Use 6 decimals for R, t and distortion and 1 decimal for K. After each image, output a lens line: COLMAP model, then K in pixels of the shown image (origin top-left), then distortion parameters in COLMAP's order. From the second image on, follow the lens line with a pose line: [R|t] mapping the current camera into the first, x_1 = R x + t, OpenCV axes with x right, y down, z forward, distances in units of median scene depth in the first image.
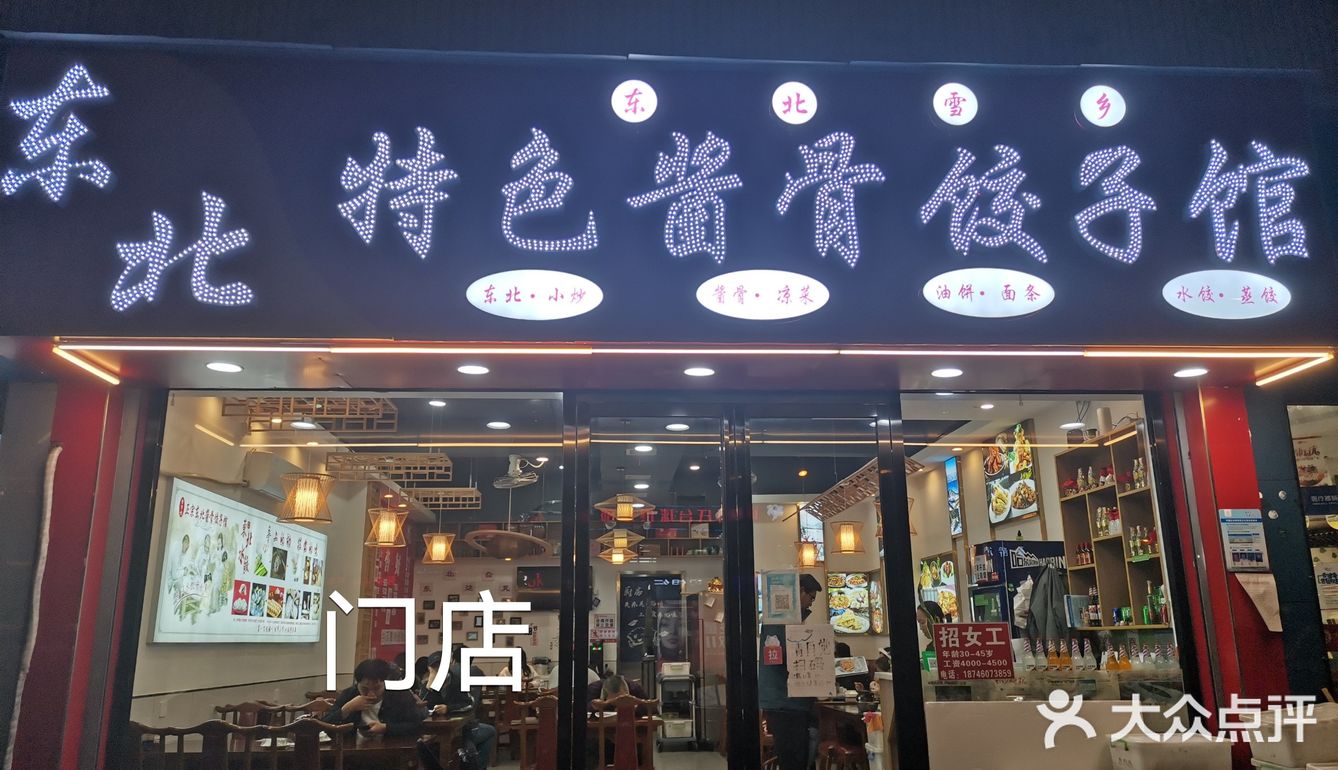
lens RADIAL K [[999.5, 0, 668.4], [0, 999.5, 386.1], [0, 0, 1]] dist [0.041431, -0.036286]
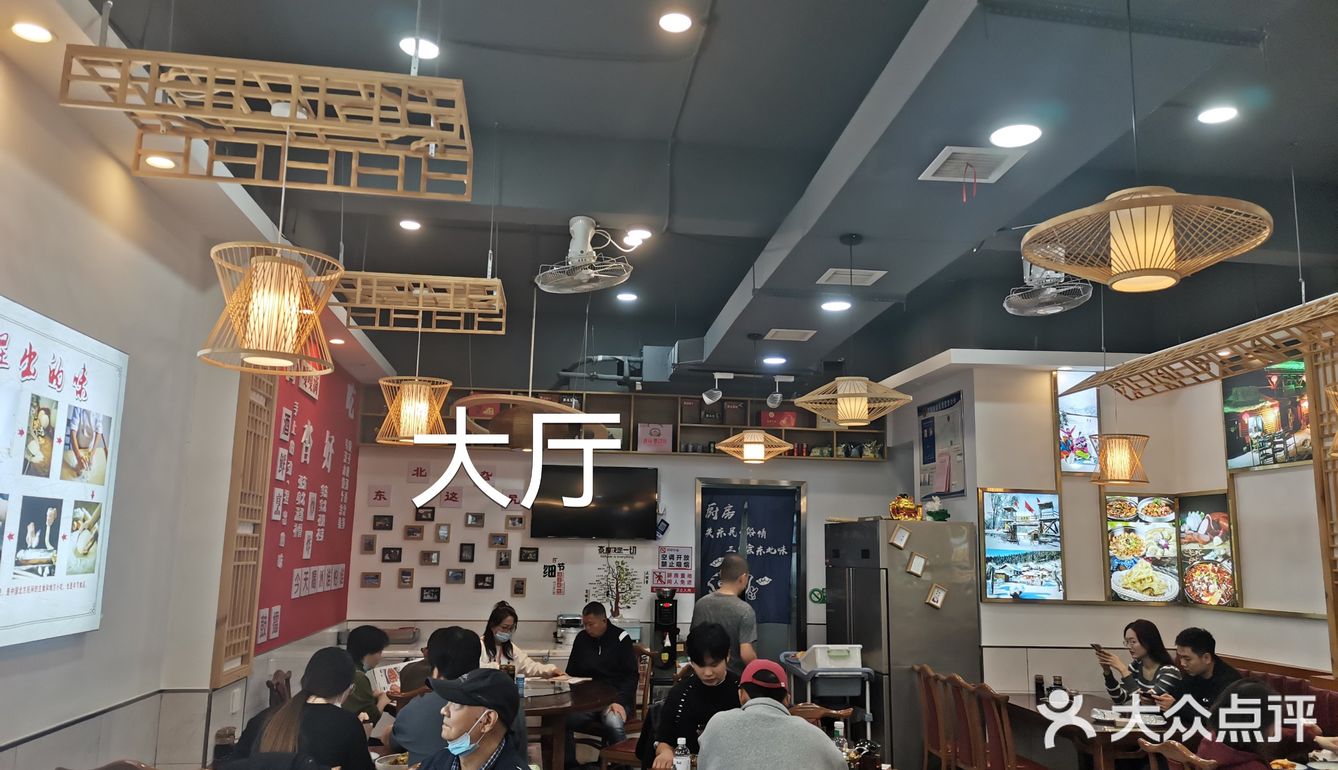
lens RADIAL K [[999.5, 0, 672.0], [0, 999.5, 384.1], [0, 0, 1]] dist [0.041431, -0.036286]
pose [[0.997822, 0.040603, 0.051990, -0.115317], [-0.044795, 0.995610, 0.082189, 0.090380], [-0.048424, -0.084339, 0.995260, 0.460153]]
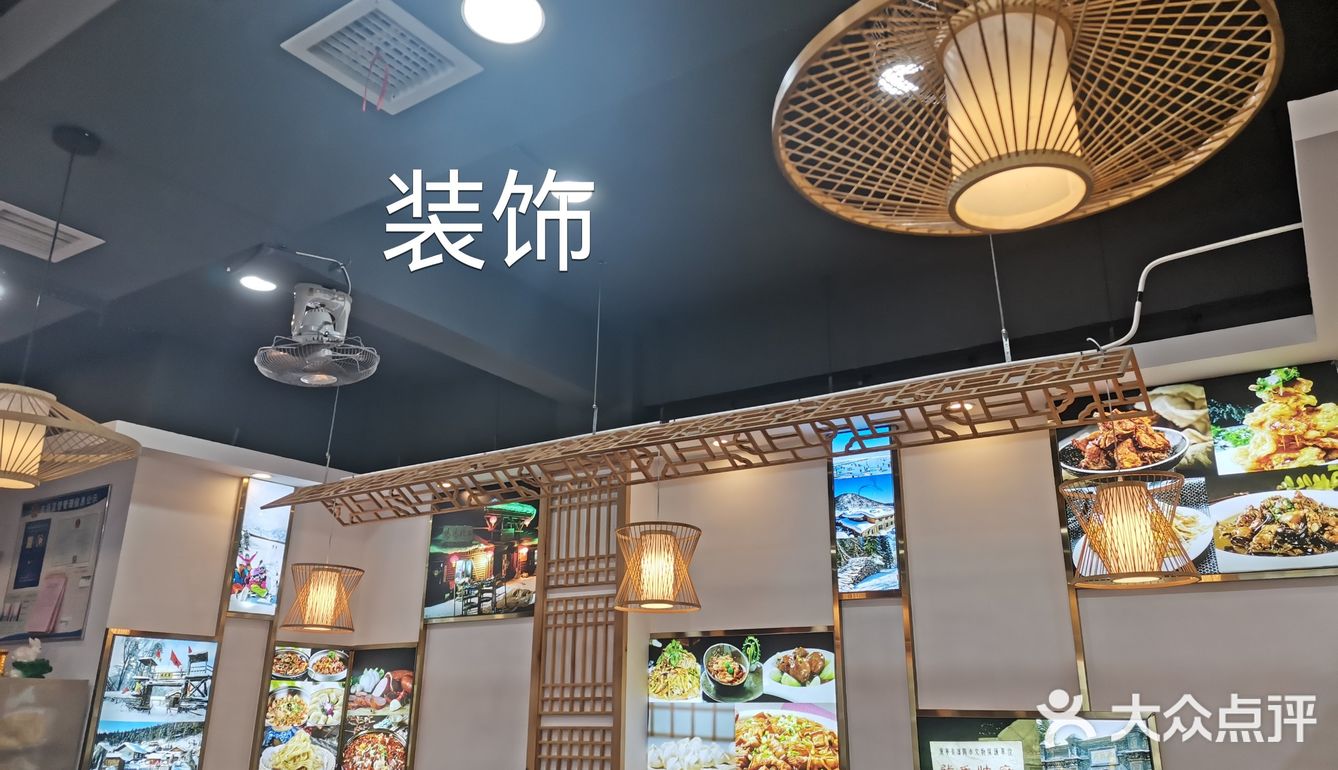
lens RADIAL K [[999.5, 0, 672.9], [0, 999.5, 372.2], [0, 0, 1]] dist [0.041431, -0.036286]
pose [[0.595805, 0.277671, 0.753602, -0.103339], [-0.212184, 0.959414, -0.185749, 0.117954], [-0.774593, -0.049232, 0.630541, 0.596457]]
